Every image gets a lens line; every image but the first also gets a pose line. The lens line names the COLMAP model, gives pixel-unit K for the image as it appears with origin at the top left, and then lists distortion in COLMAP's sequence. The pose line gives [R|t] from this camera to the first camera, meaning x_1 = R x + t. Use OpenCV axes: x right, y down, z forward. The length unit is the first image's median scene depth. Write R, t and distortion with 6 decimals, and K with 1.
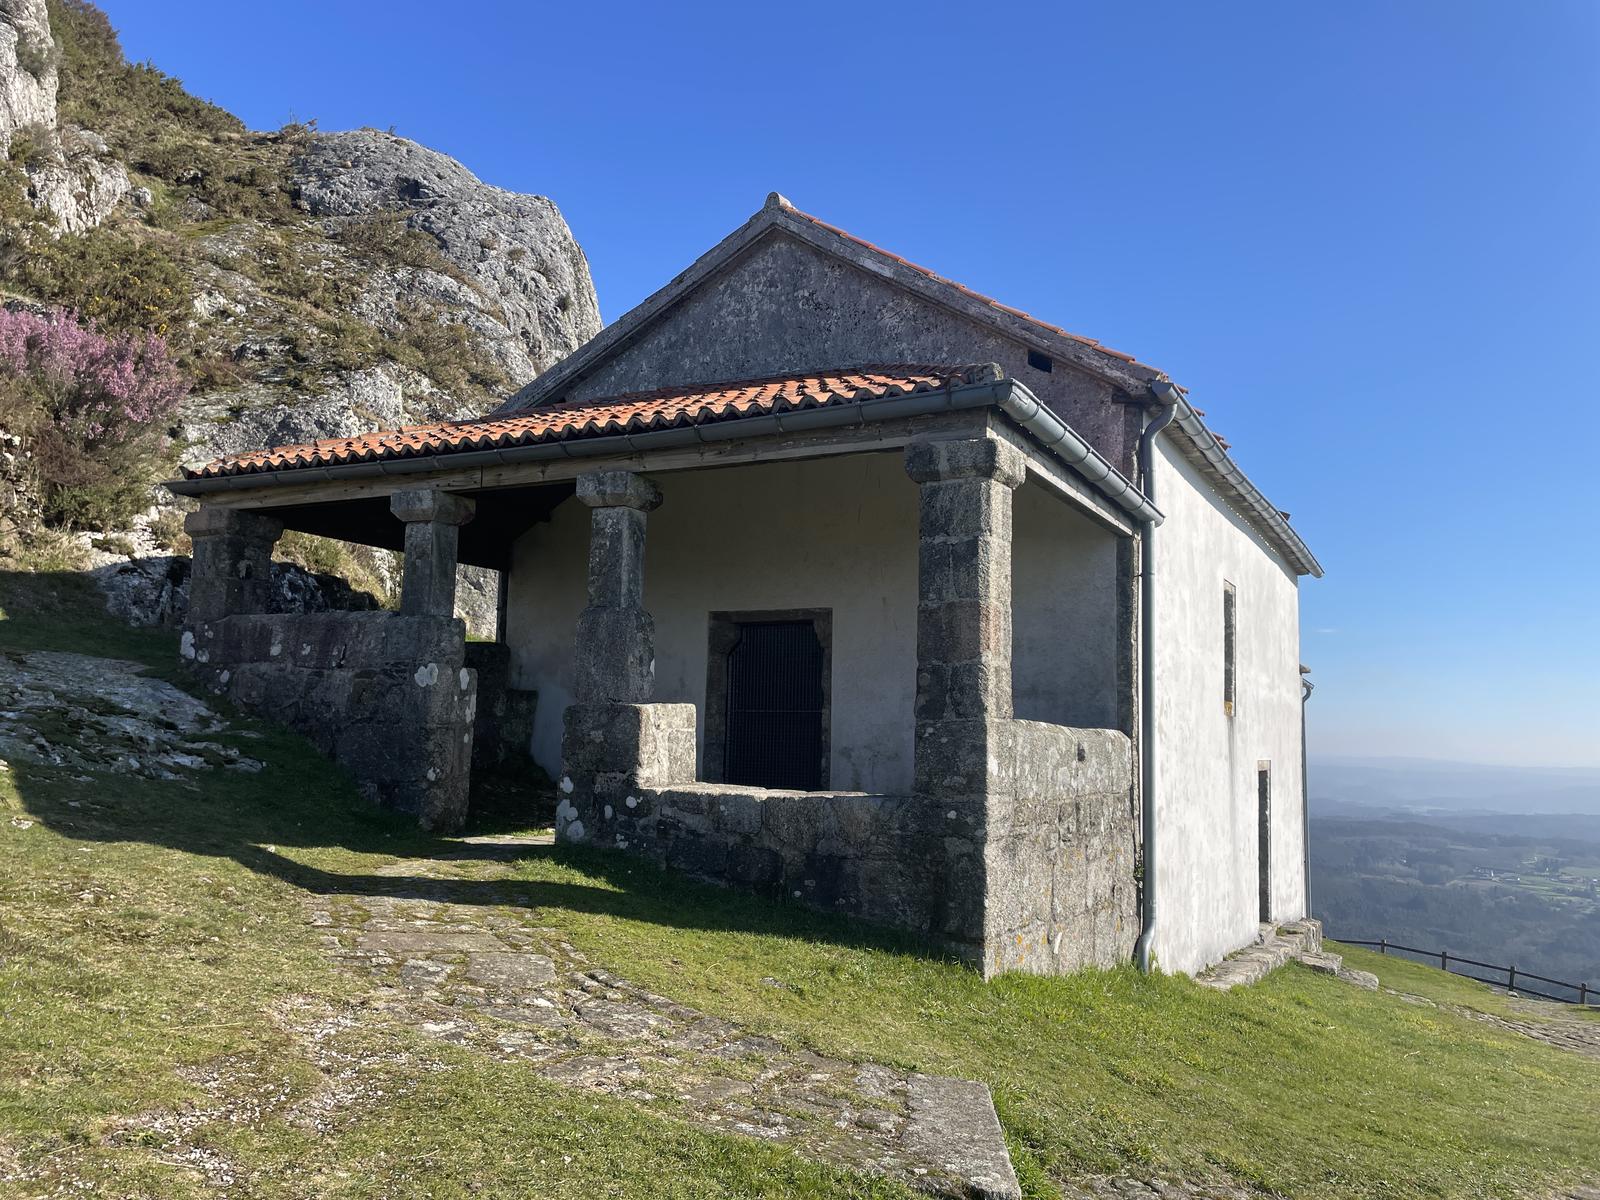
lens RADIAL K [[1206.2, 0, 805.1], [0, 1206.2, 599.8], [0, 0, 1]] dist [0.011038, 0.003450]
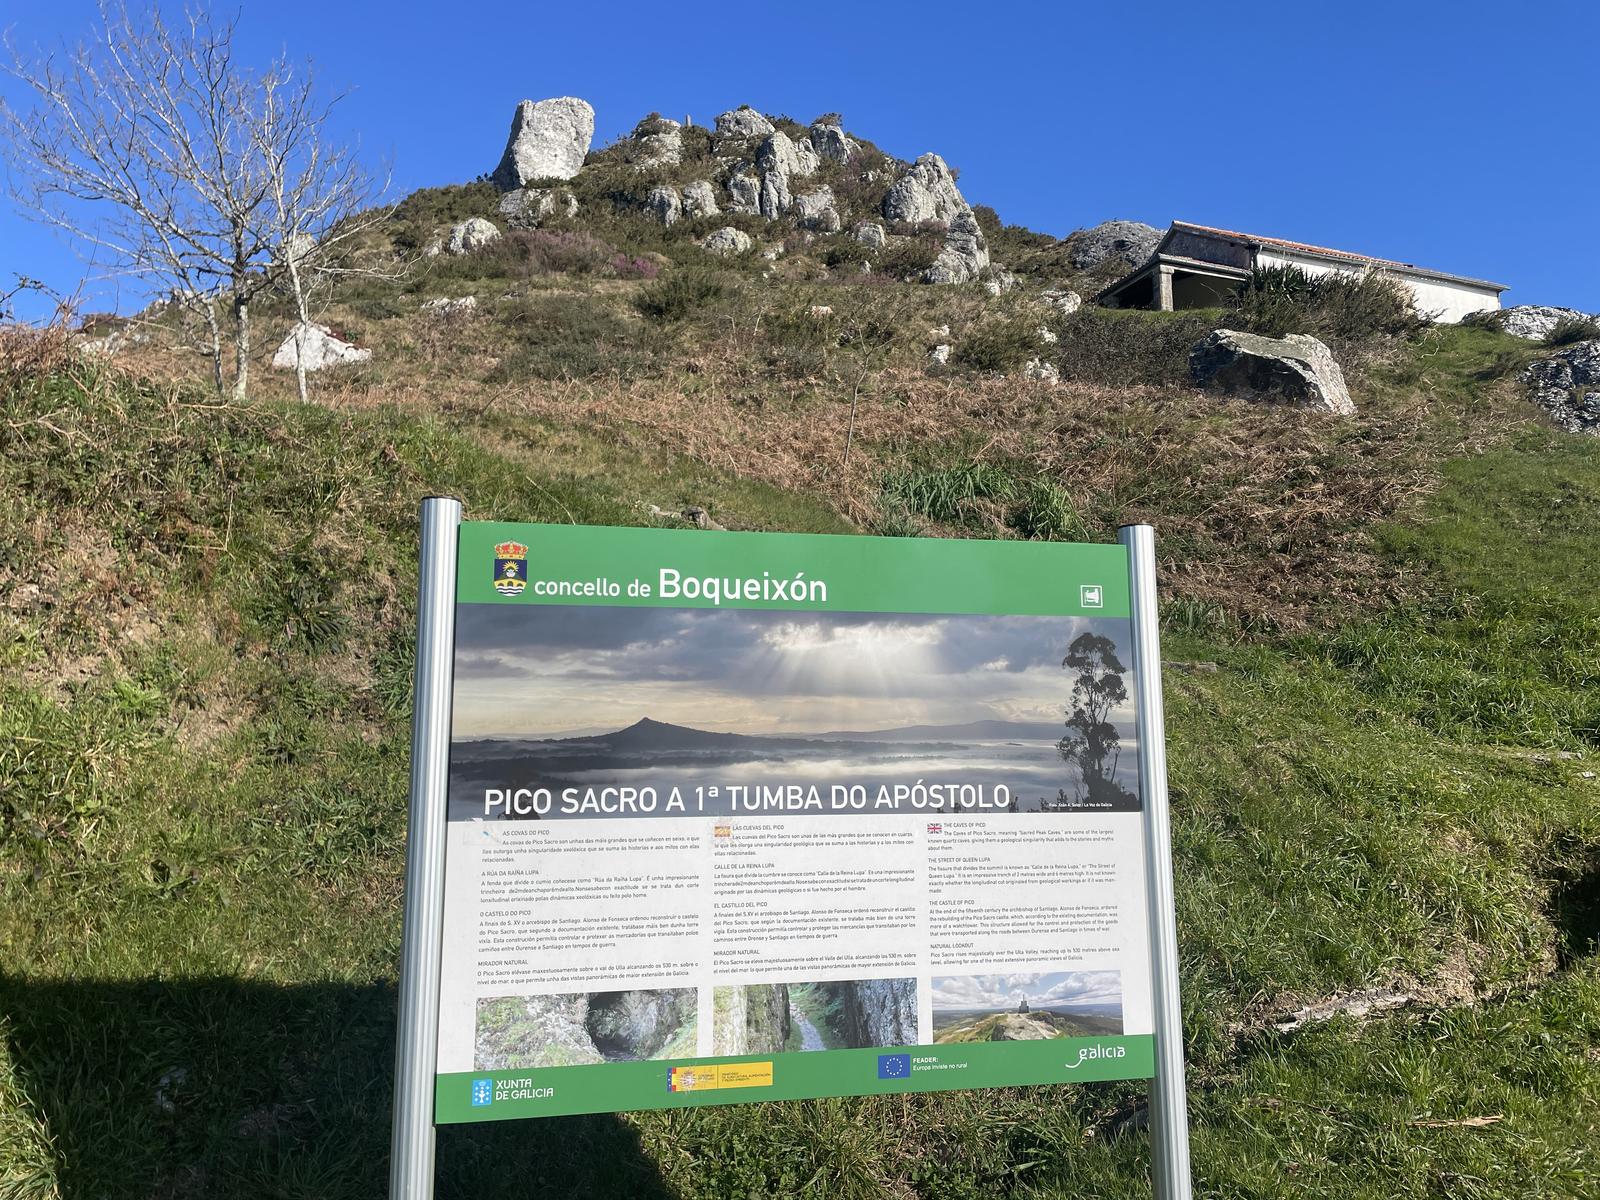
lens RADIAL K [[1206.2, 0, 800.8], [0, 1206.2, 601.2], [0, 0, 1]] dist [0.011038, 0.003450]
pose [[0.756221, -0.123871, -0.642484, 0.598902], [0.103739, 0.992195, -0.069192, 0.422019], [0.646041, -0.014326, 0.763169, -1.136380]]
